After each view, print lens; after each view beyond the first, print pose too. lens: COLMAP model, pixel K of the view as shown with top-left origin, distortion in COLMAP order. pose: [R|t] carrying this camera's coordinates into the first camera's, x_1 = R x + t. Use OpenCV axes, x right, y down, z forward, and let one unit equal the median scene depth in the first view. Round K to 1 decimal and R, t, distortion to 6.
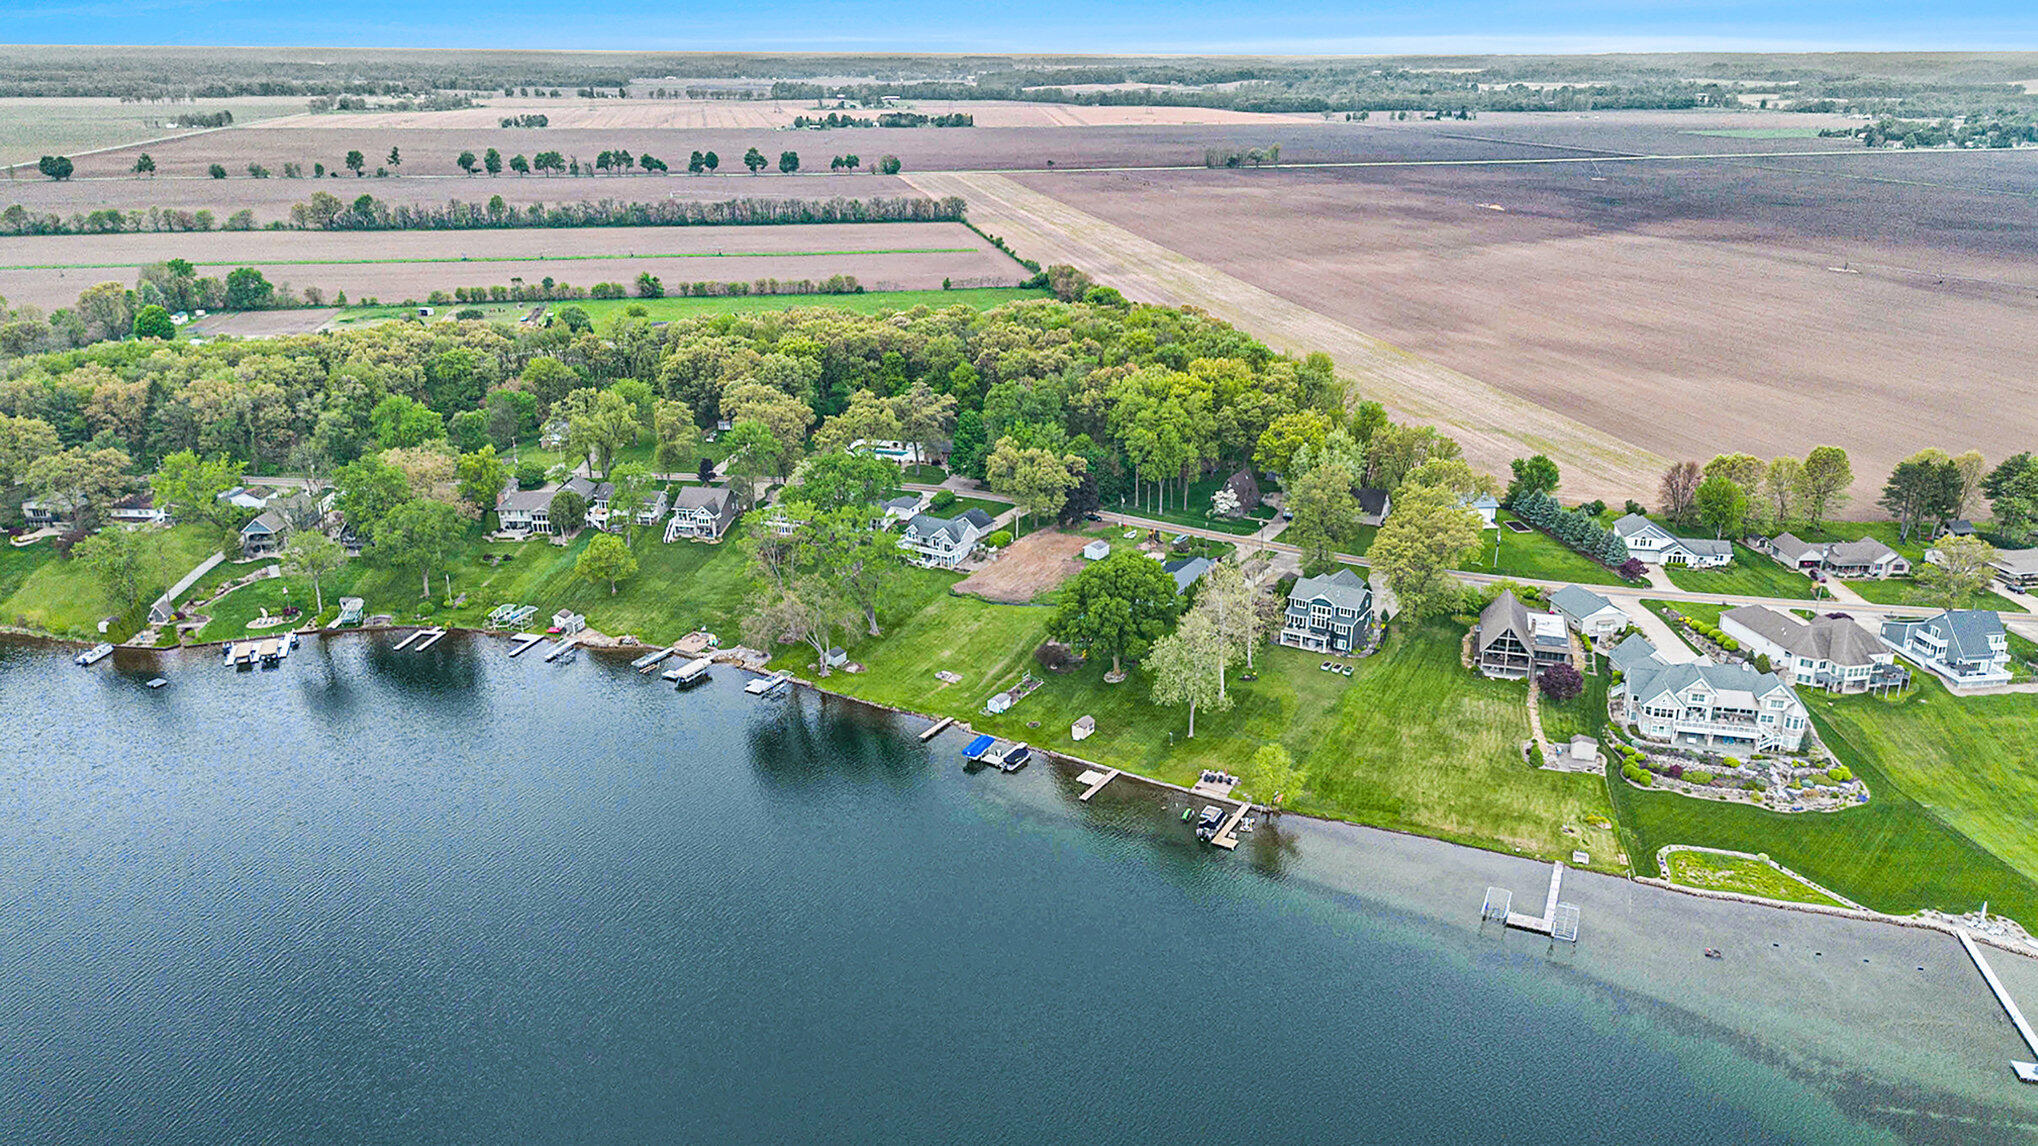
lens RADIAL K [[1455.3, 0, 1019.0], [0, 1455.3, 573.0], [0, 0, 1]] dist [0.051478, -0.037409]
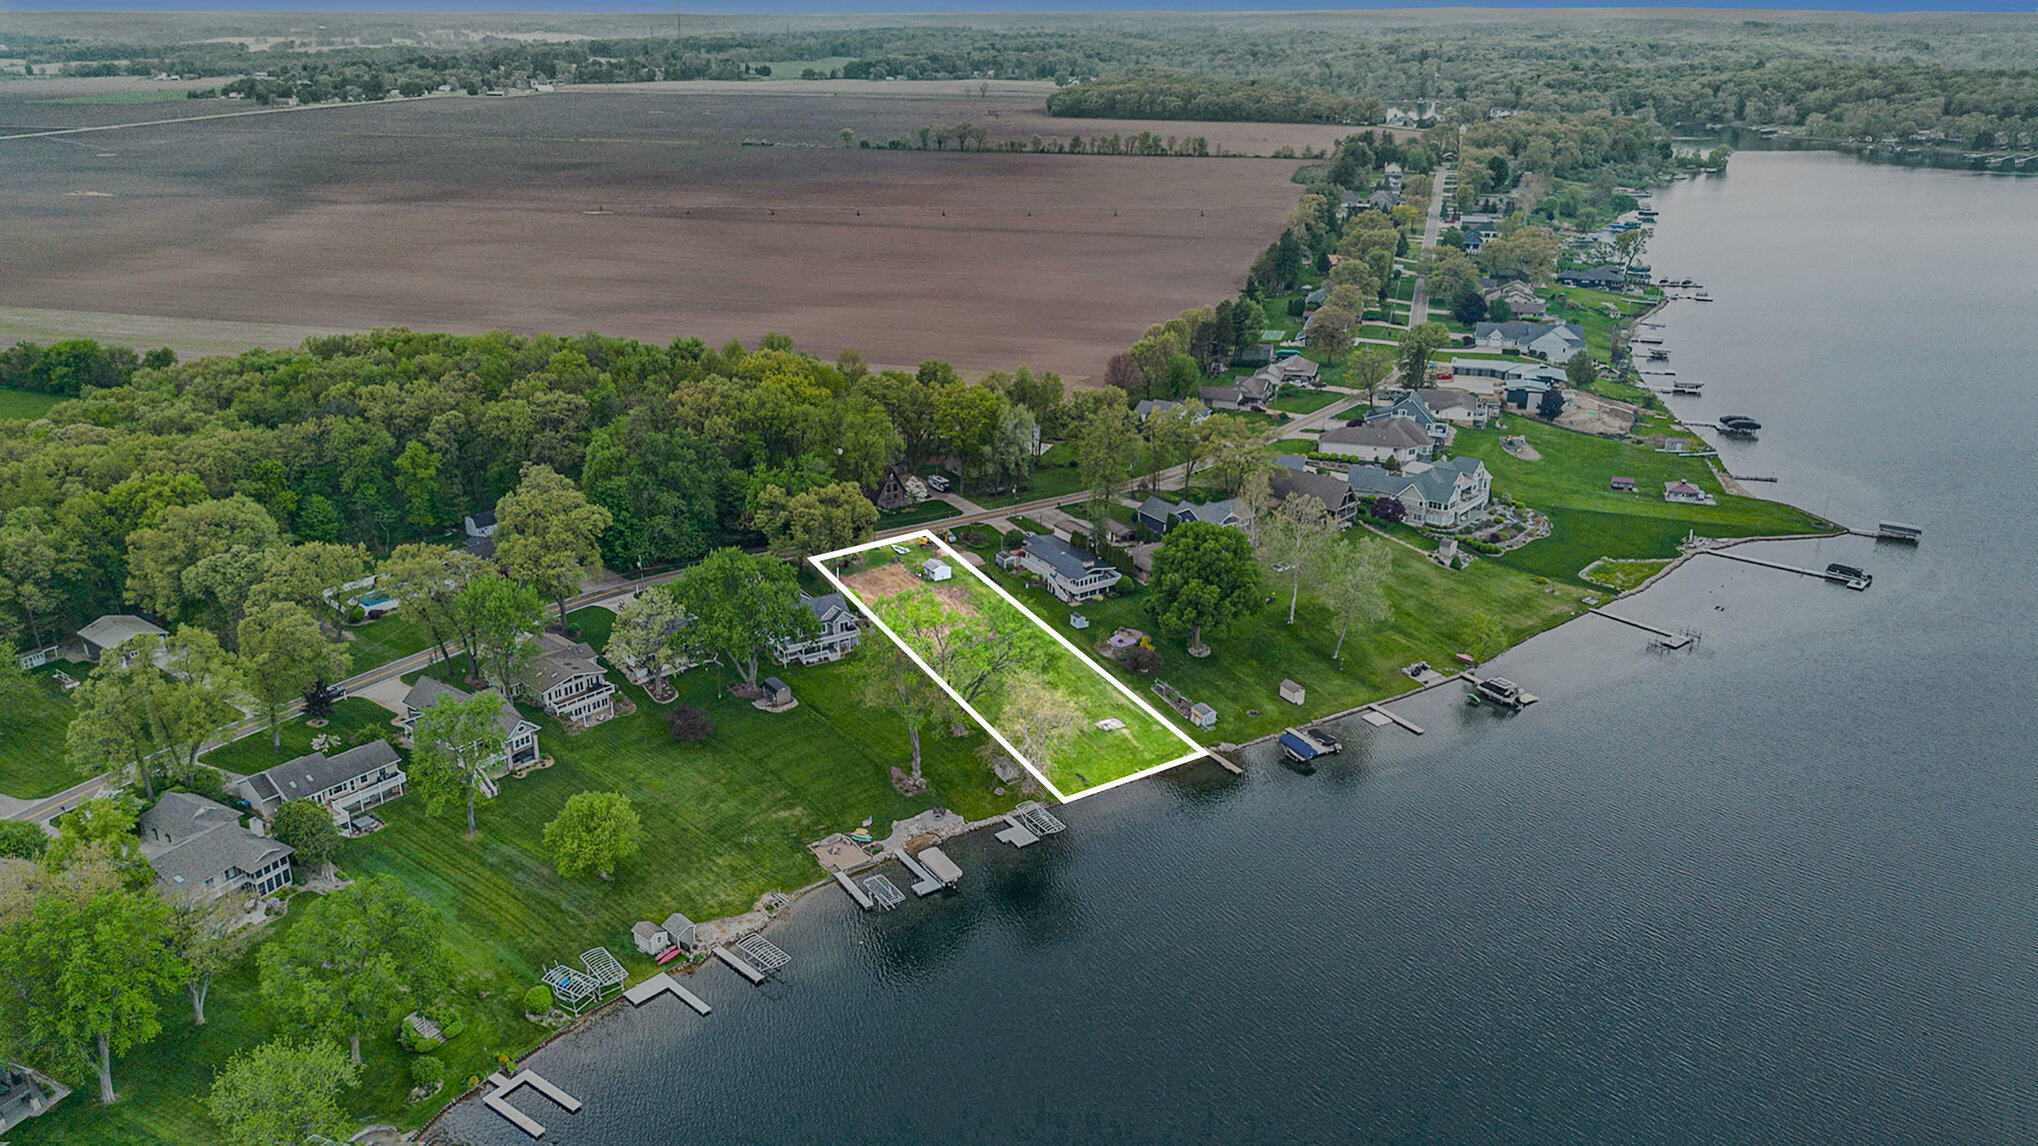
lens RADIAL K [[1456.7, 0, 1019.0], [0, 1456.7, 573.0], [0, 0, 1]] dist [0.021123, -0.045753]
pose [[0.449050, -0.322860, 0.833136, -0.257735], [0.298466, 0.933075, 0.200720, -0.068923], [-0.842183, 0.158530, 0.515361, 0.191658]]
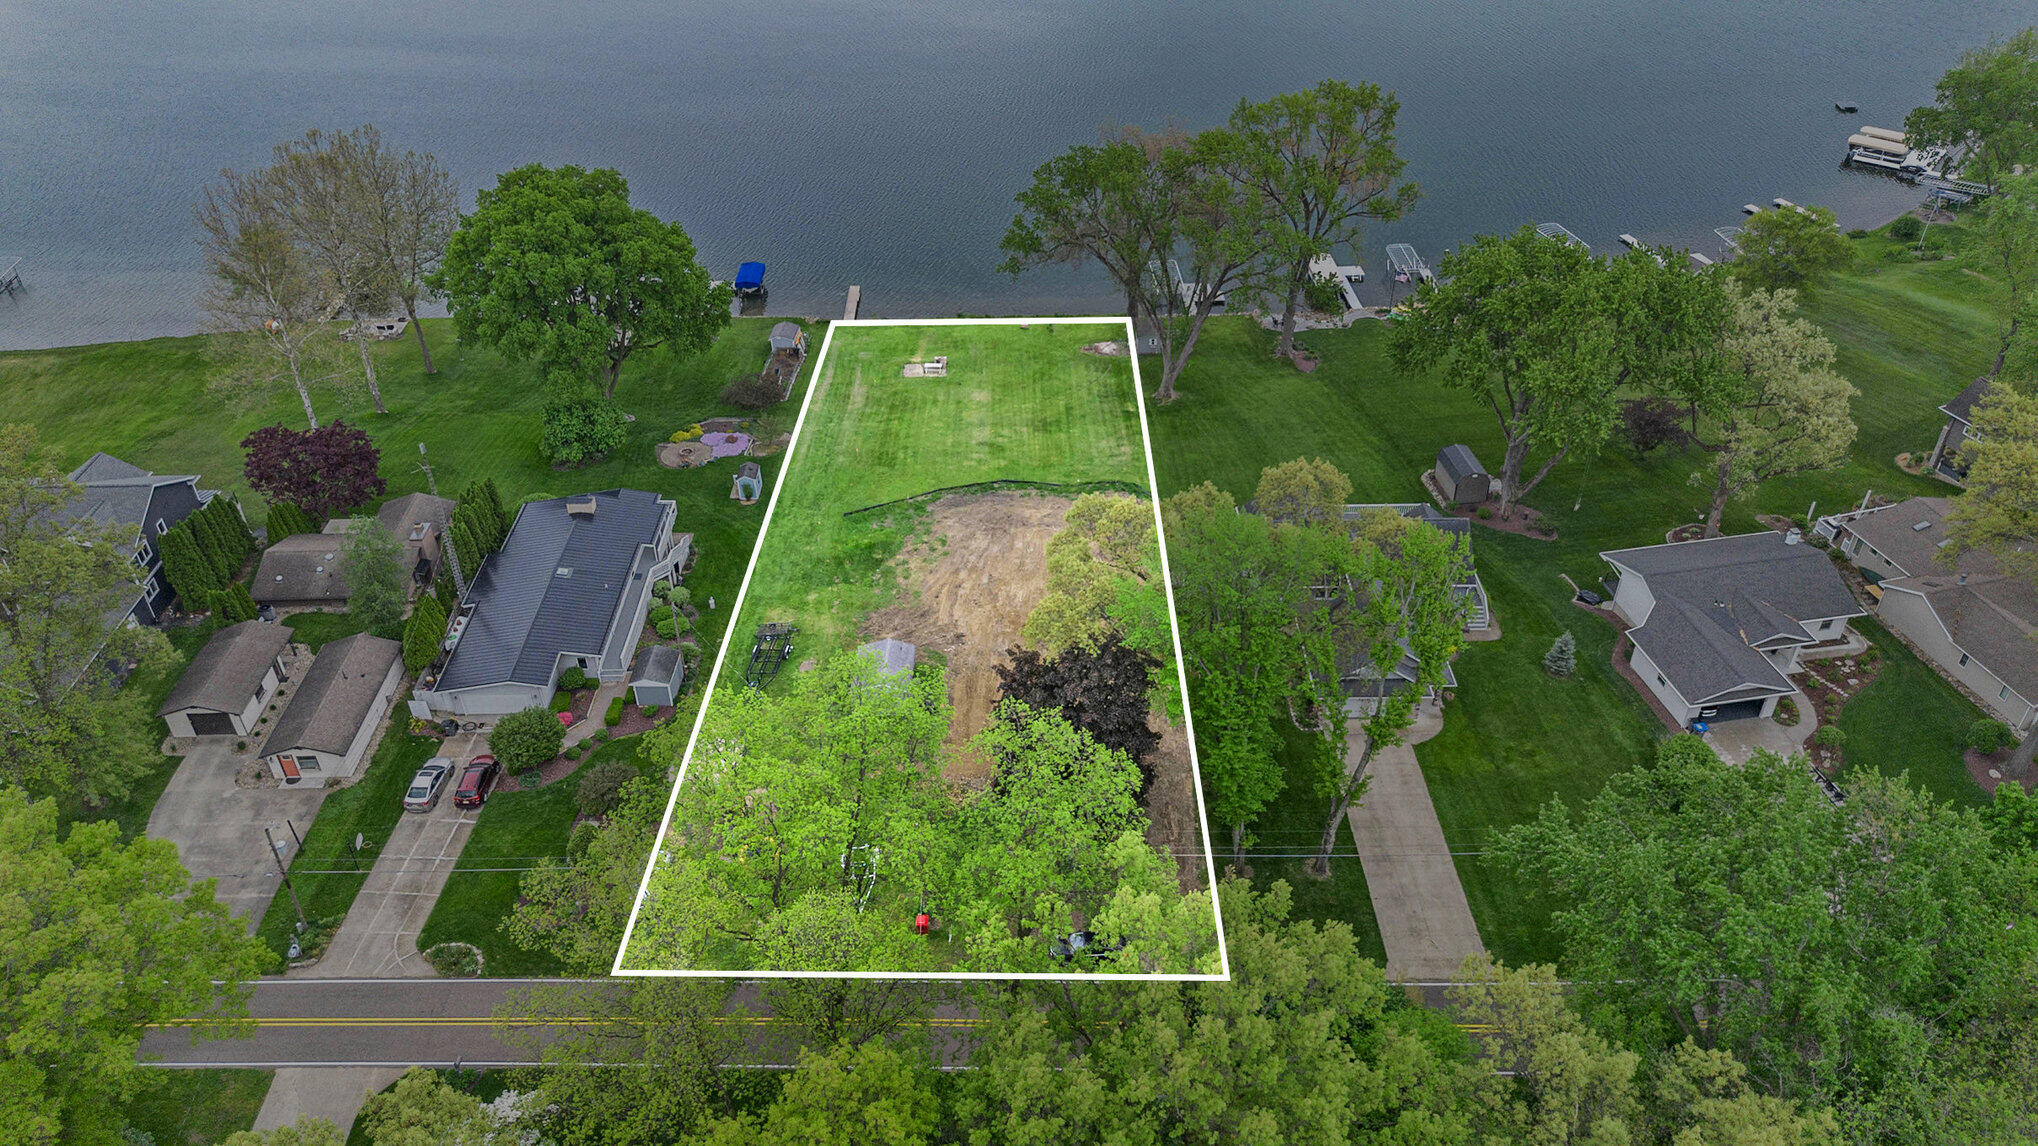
lens RADIAL K [[1455.3, 0, 1019.0], [0, 1455.3, 573.0], [0, 0, 1]] dist [0.051478, -0.037409]
pose [[-0.850102, 0.314262, -0.422570, 0.057851], [-0.175223, 0.587905, 0.789724, -0.105109], [0.496612, 0.745390, -0.444714, 0.435990]]
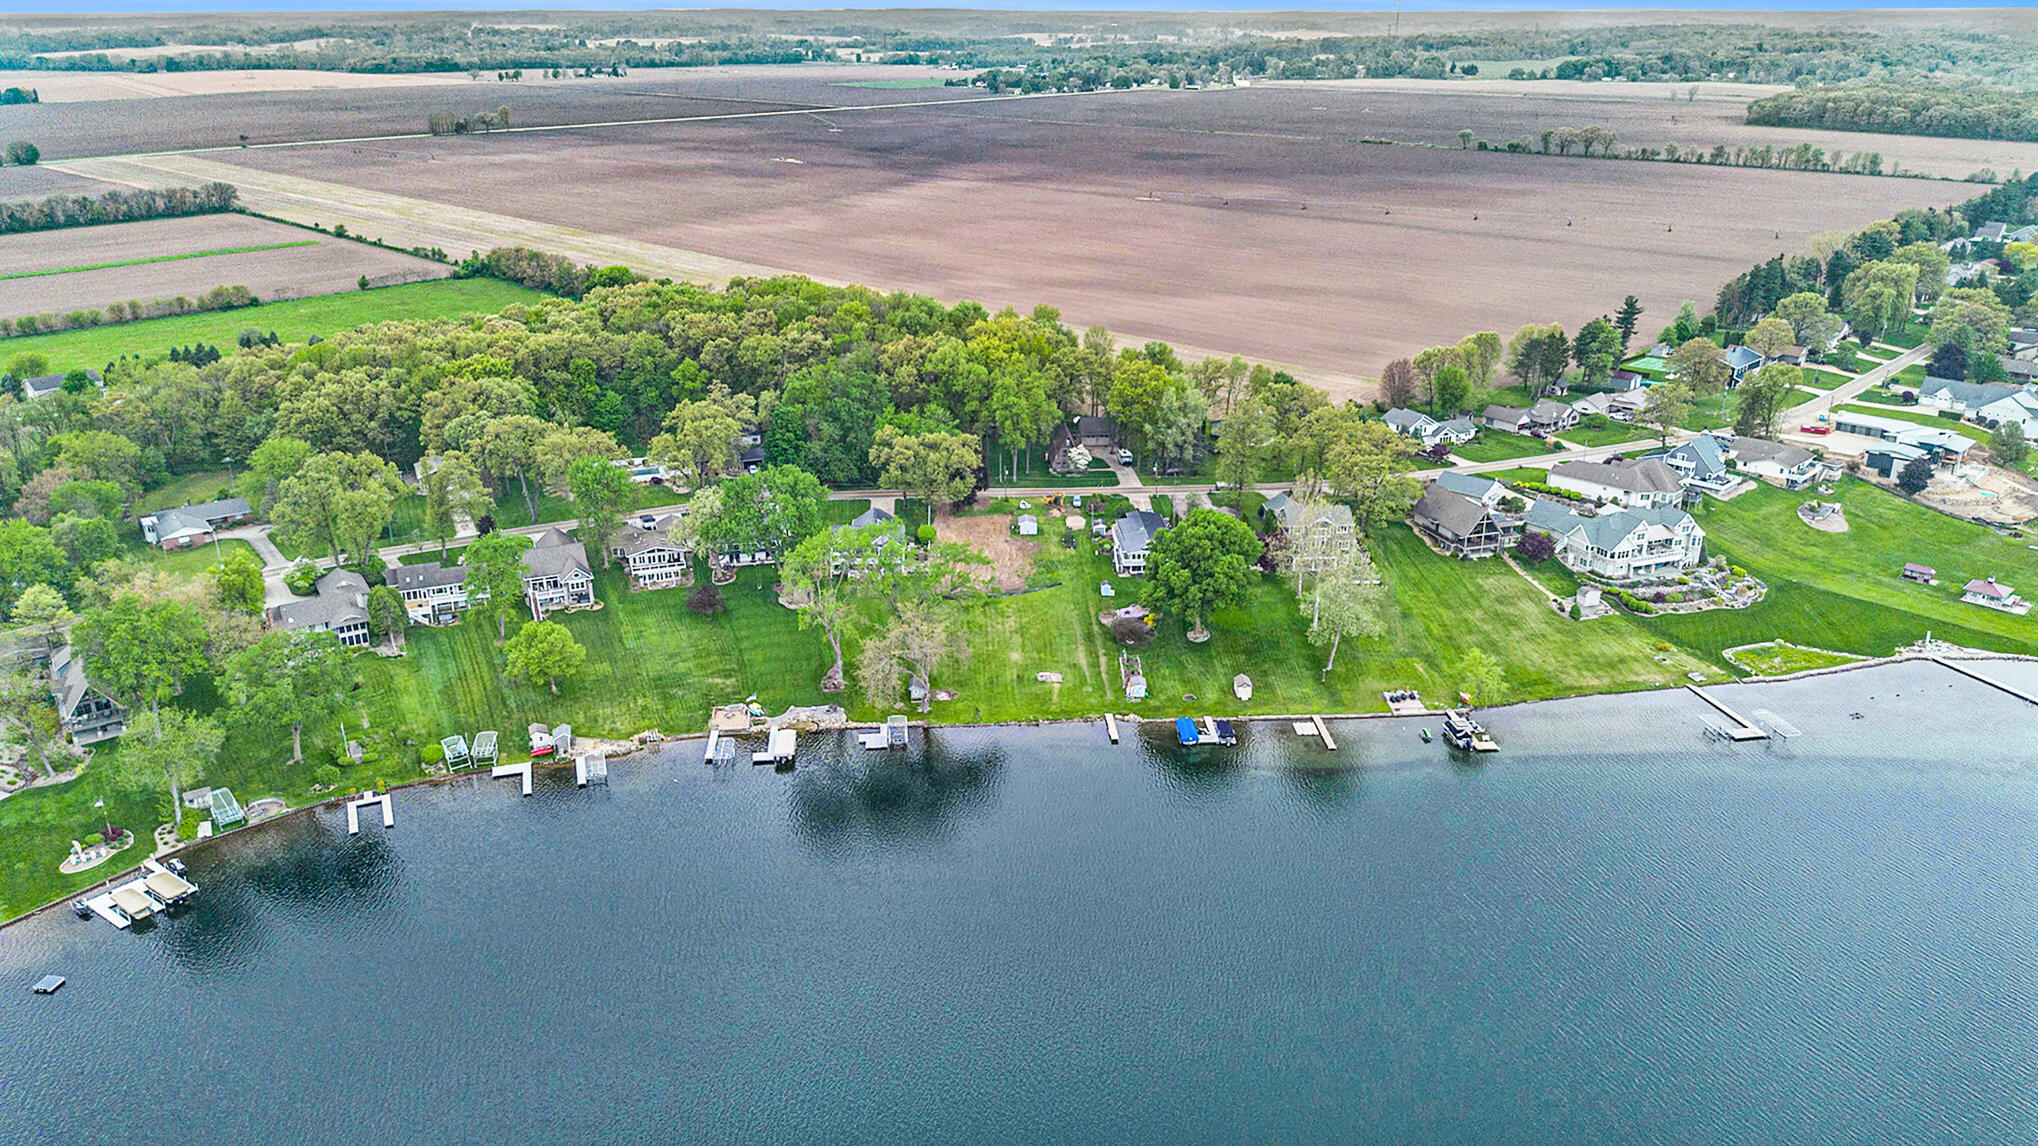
lens RADIAL K [[1461.1, 0, 1019.0], [0, 1461.1, 573.0], [0, 0, 1]] dist [0.057063, -0.096671]
pose [[0.824404, -0.206389, 0.527031, -0.182251], [0.192806, 0.977860, 0.081341, -0.025184], [-0.532151, 0.034557, 0.845944, 0.068511]]
